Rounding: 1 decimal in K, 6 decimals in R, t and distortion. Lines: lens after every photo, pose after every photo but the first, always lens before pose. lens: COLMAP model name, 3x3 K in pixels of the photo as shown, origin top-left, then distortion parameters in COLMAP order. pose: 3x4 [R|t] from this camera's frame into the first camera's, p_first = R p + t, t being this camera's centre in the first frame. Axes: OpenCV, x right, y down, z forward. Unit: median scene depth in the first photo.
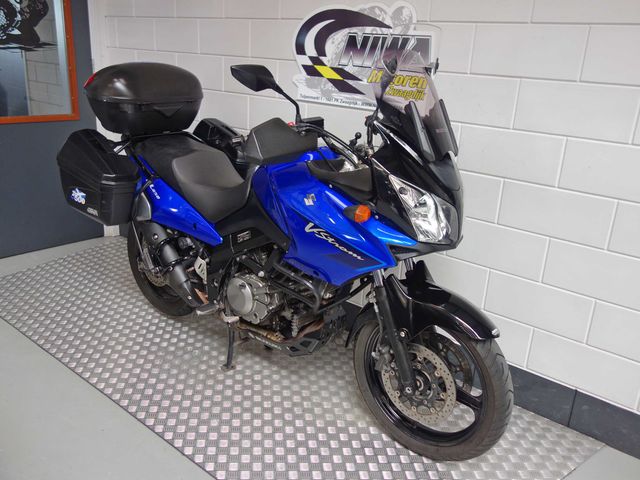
lens RADIAL K [[555.1, 0, 320.9], [0, 555.1, 242.9], [0, 0, 1]] dist [0.033928, 0.007048]
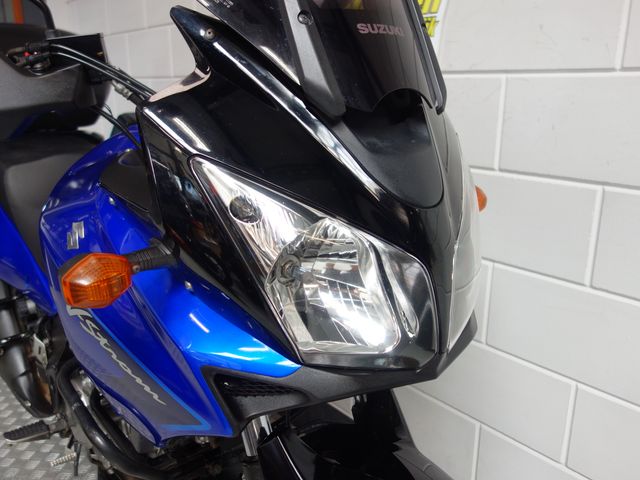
lens RADIAL K [[555.1, 0, 317.2], [0, 555.1, 239.5], [0, 0, 1]] dist [0.033928, 0.007048]
pose [[0.980989, -0.001109, -0.194062, 0.176691], [-0.011750, 0.997810, -0.065097, -0.038303], [0.193709, 0.066140, 0.978827, 0.481586]]
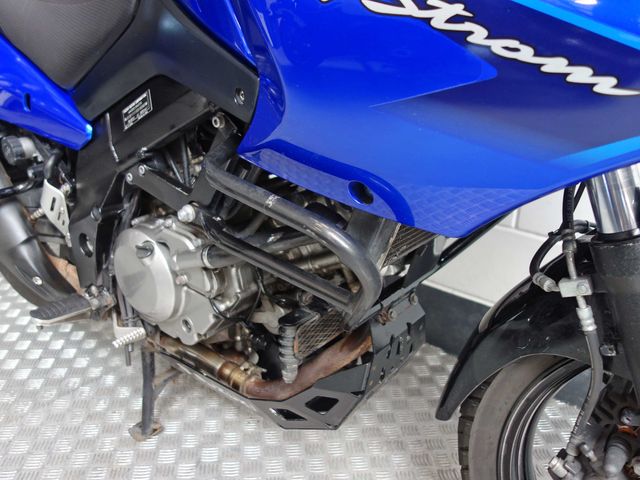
lens RADIAL K [[555.1, 0, 322.9], [0, 555.1, 237.3], [0, 0, 1]] dist [0.033928, 0.007048]
pose [[0.999457, -0.032121, 0.007279, -0.023183], [0.031604, 0.997546, 0.062480, 0.046564], [-0.009268, -0.062217, 0.998020, 0.587306]]
